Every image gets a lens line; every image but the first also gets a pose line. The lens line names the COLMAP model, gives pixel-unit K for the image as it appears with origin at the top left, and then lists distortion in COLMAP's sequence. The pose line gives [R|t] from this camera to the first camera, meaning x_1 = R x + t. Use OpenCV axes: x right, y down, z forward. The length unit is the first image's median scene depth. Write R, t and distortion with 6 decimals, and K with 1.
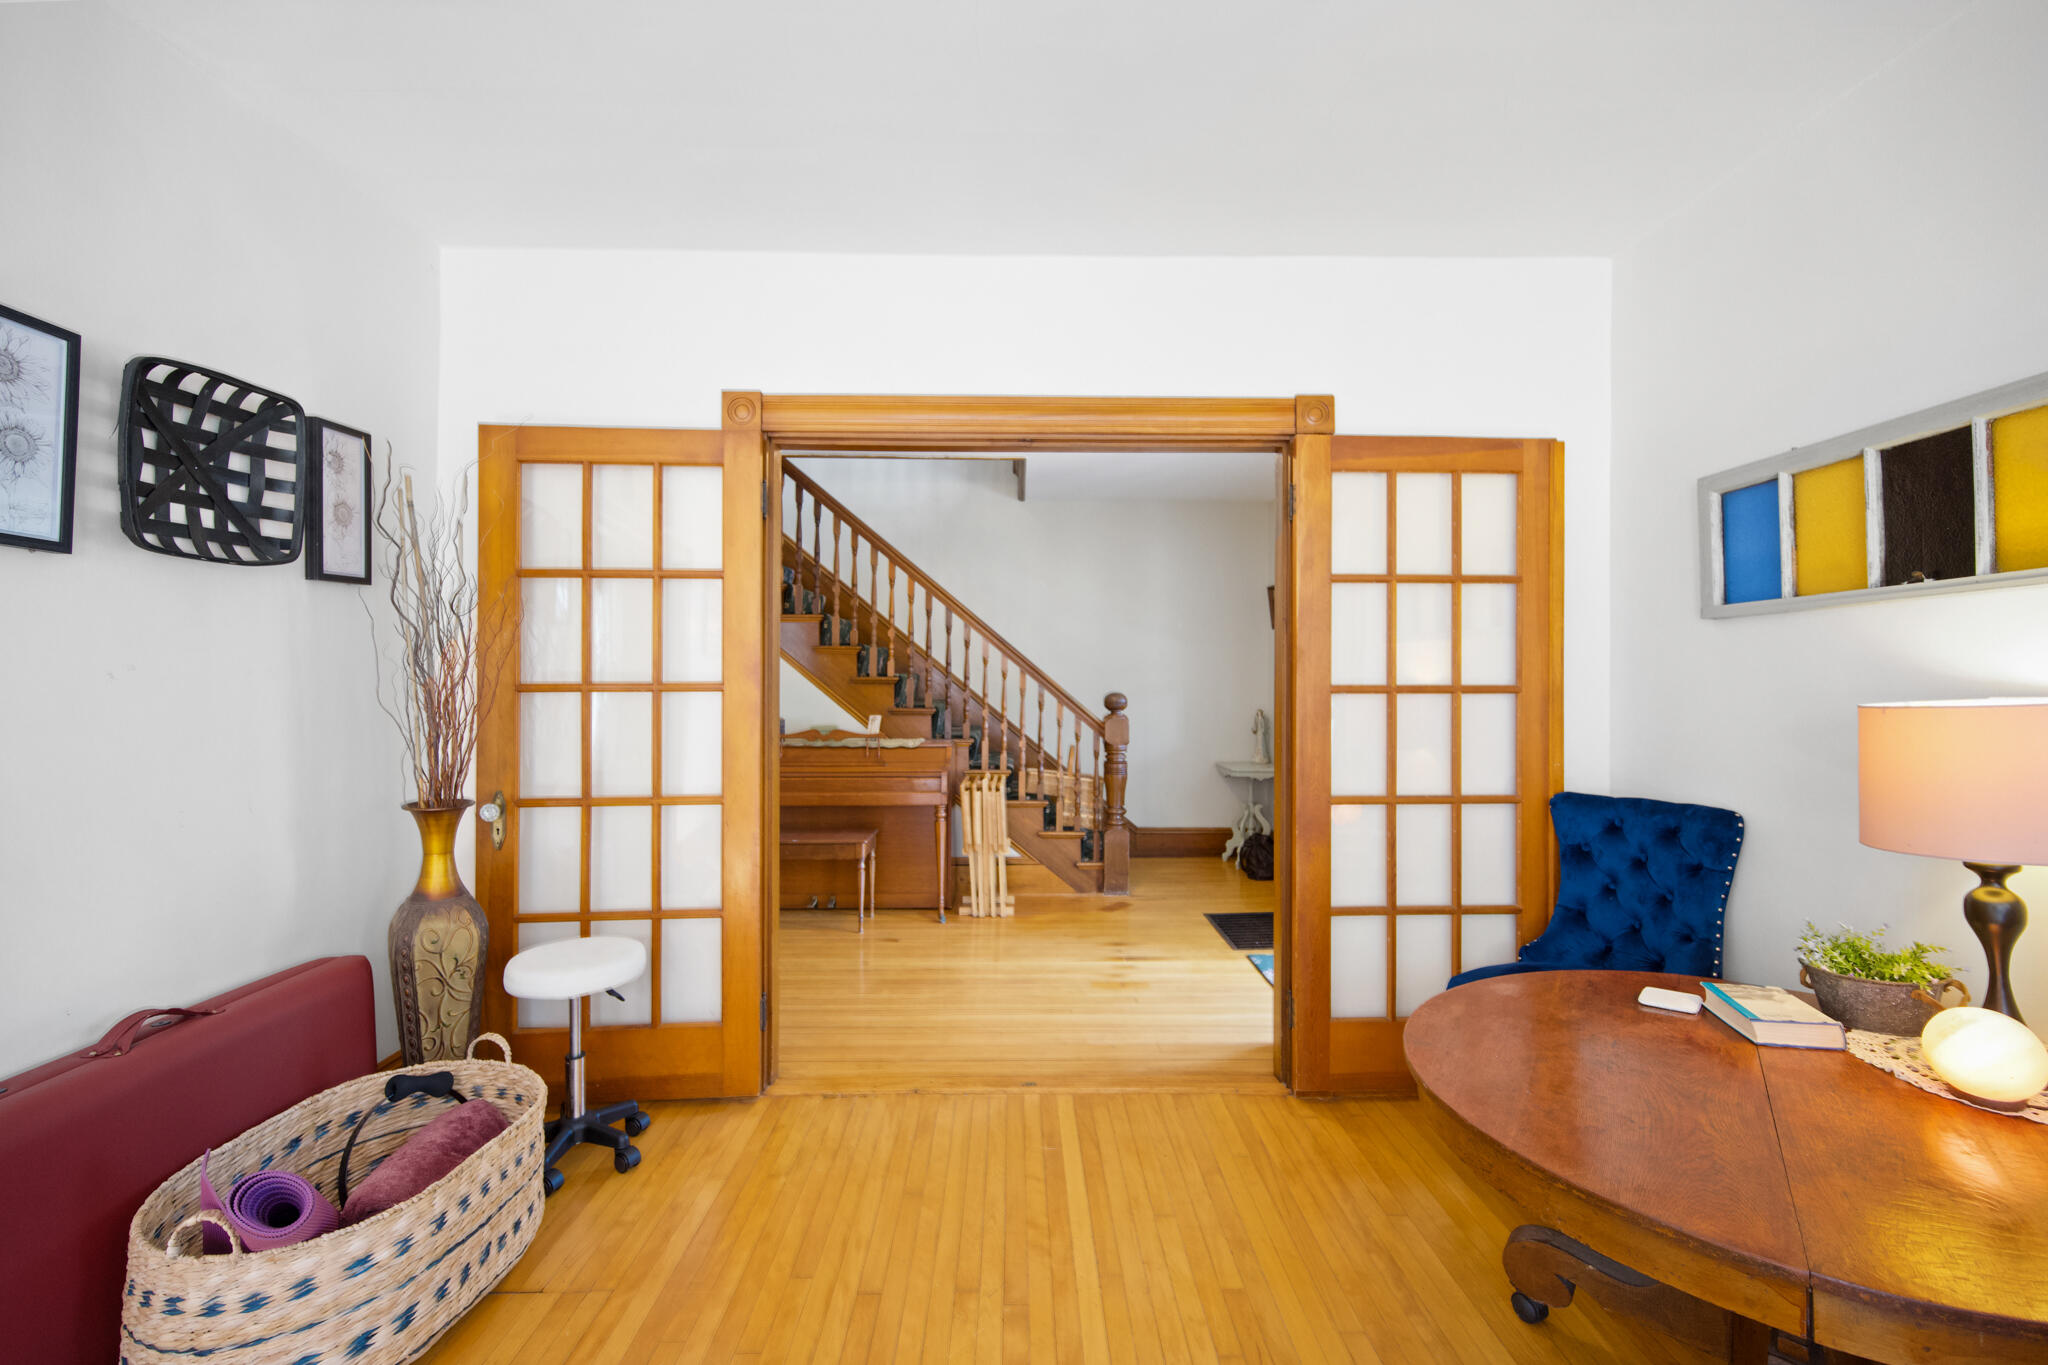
lens RADIAL K [[833.5, 0, 1025.4], [0, 833.5, 651.1], [0, 0, 1]] dist [-0.001718, 0.000112]
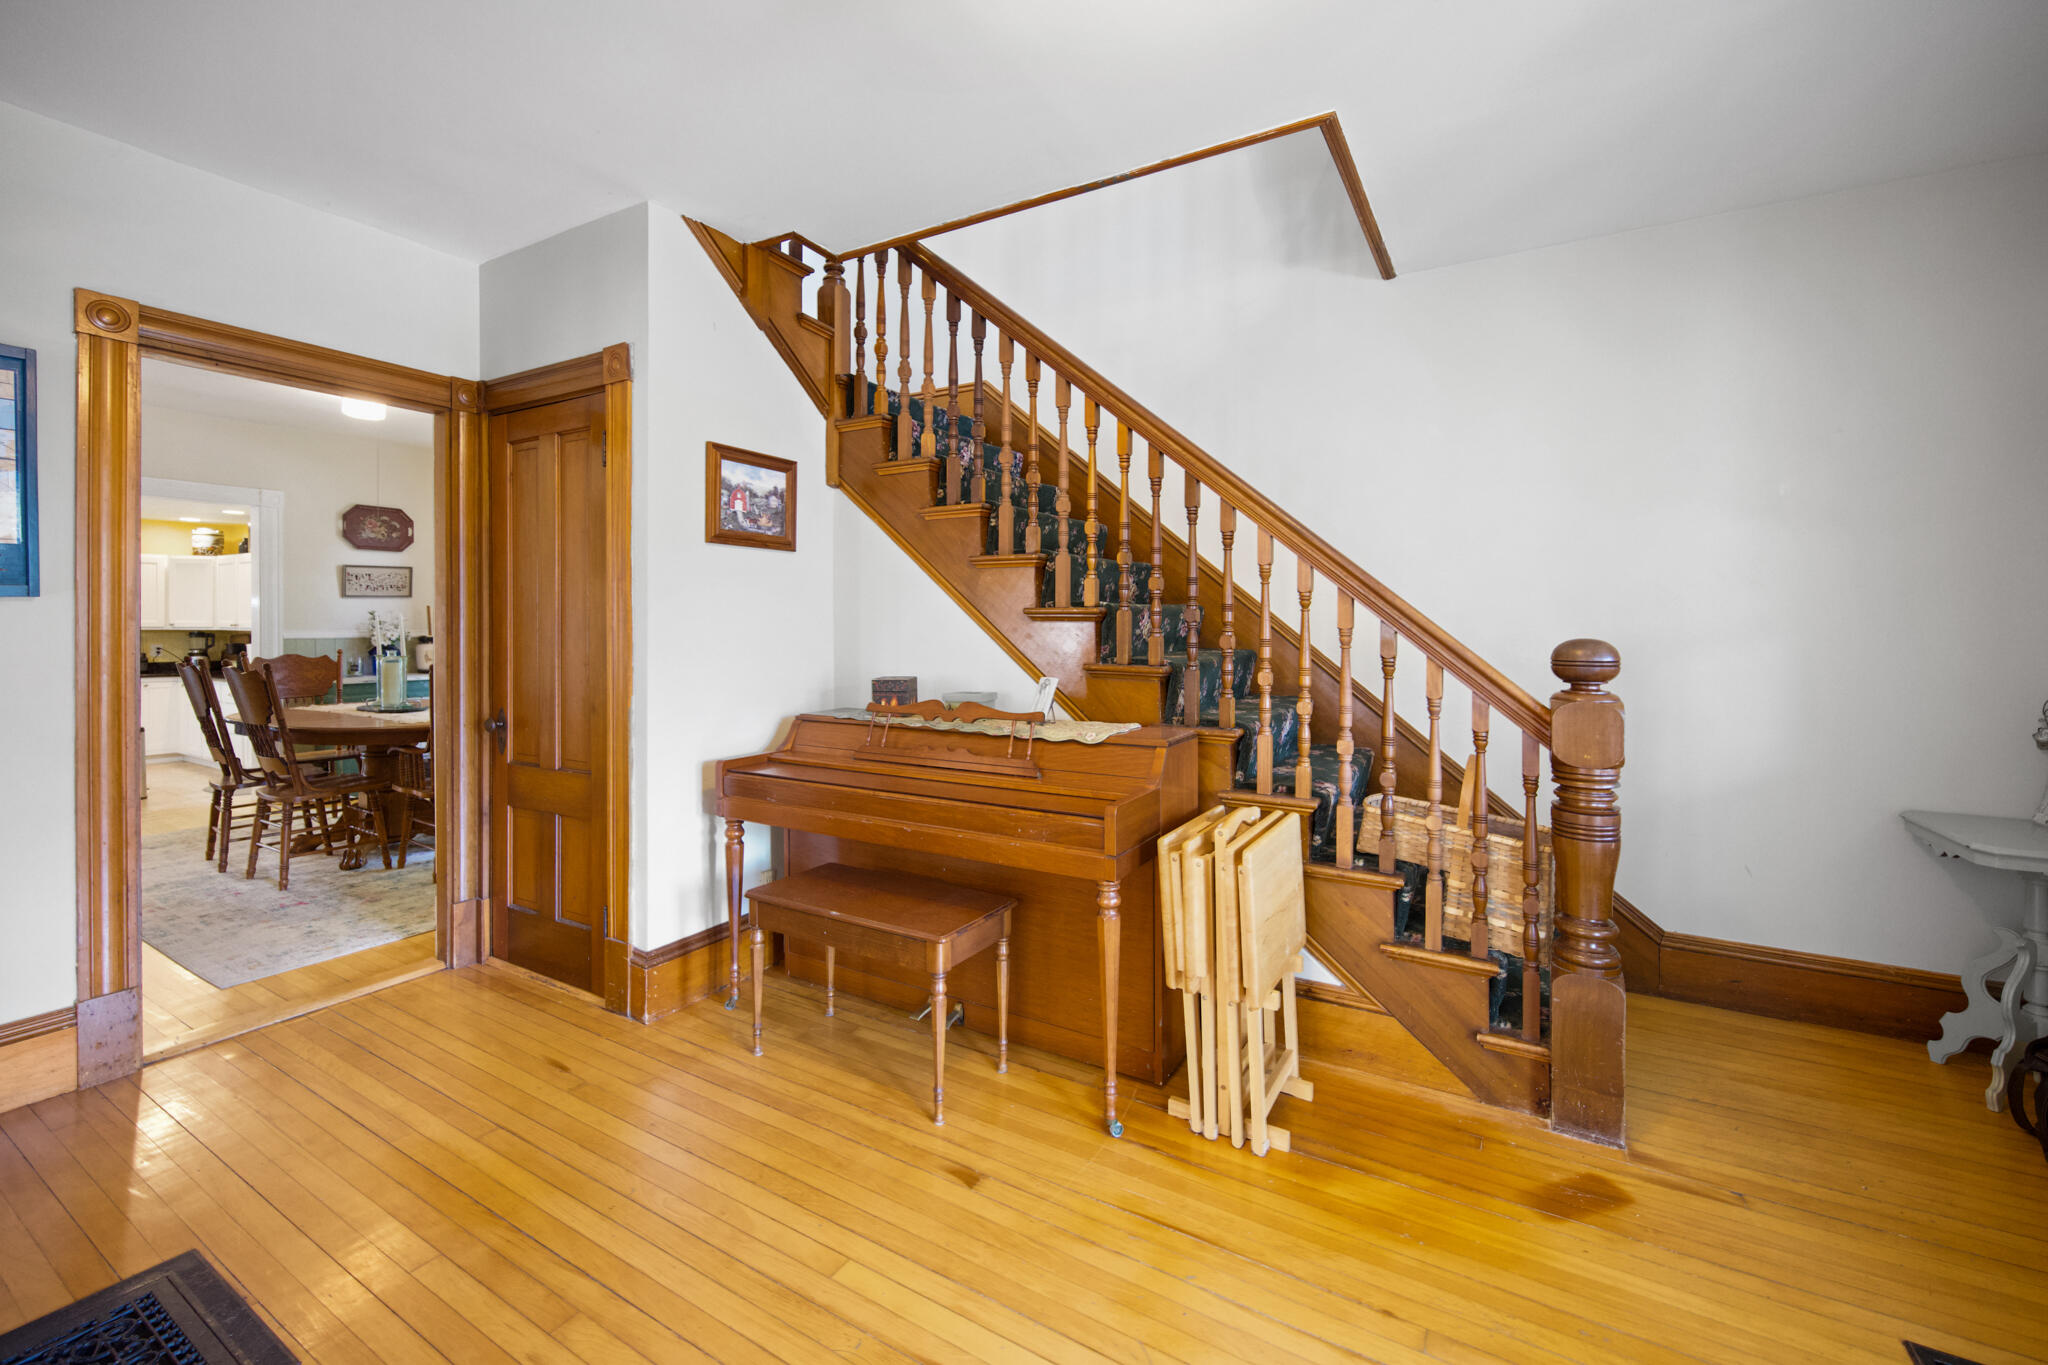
lens RADIAL K [[825.7, 0, 1015.3], [0, 825.7, 619.1], [0, 0, 1]] dist [-0.000280, -0.000085]
pose [[0.852386, -0.006210, -0.522876, 0.158083], [0.021901, 0.999476, 0.023832, 0.046945], [0.522454, -0.031766, 0.852076, 0.984399]]
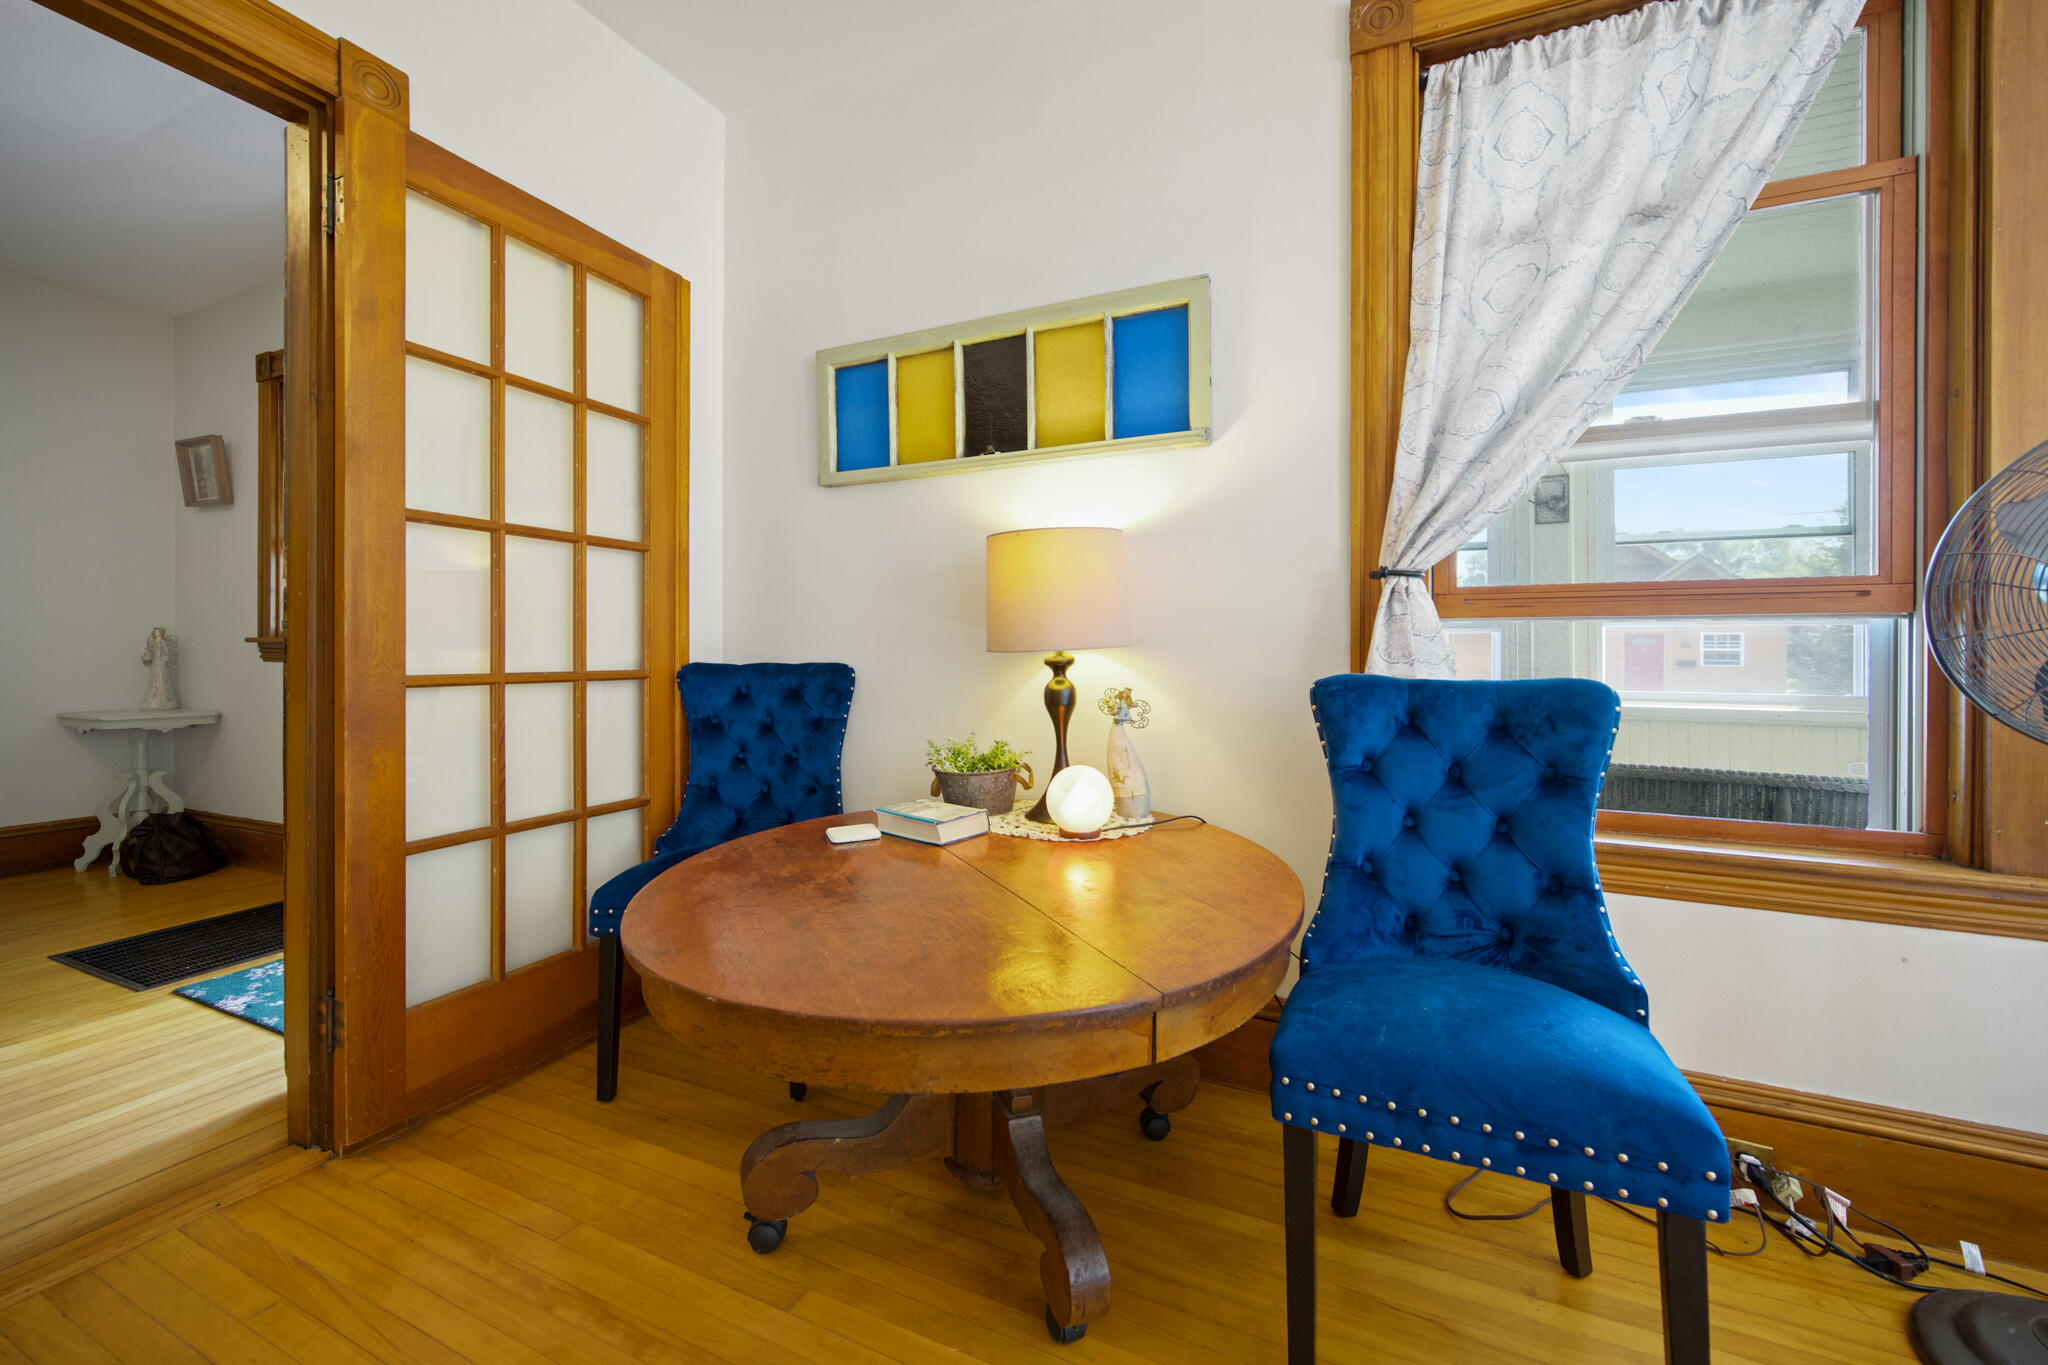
lens RADIAL K [[833.5, 0, 1025.4], [0, 833.5, 651.1], [0, 0, 1]] dist [-0.001718, 0.000112]
pose [[0.438496, -0.003092, 0.898728, -0.006596], [-0.035100, 0.999172, 0.020564, 0.123479], [-0.898047, -0.040562, 0.438025, 0.277032]]
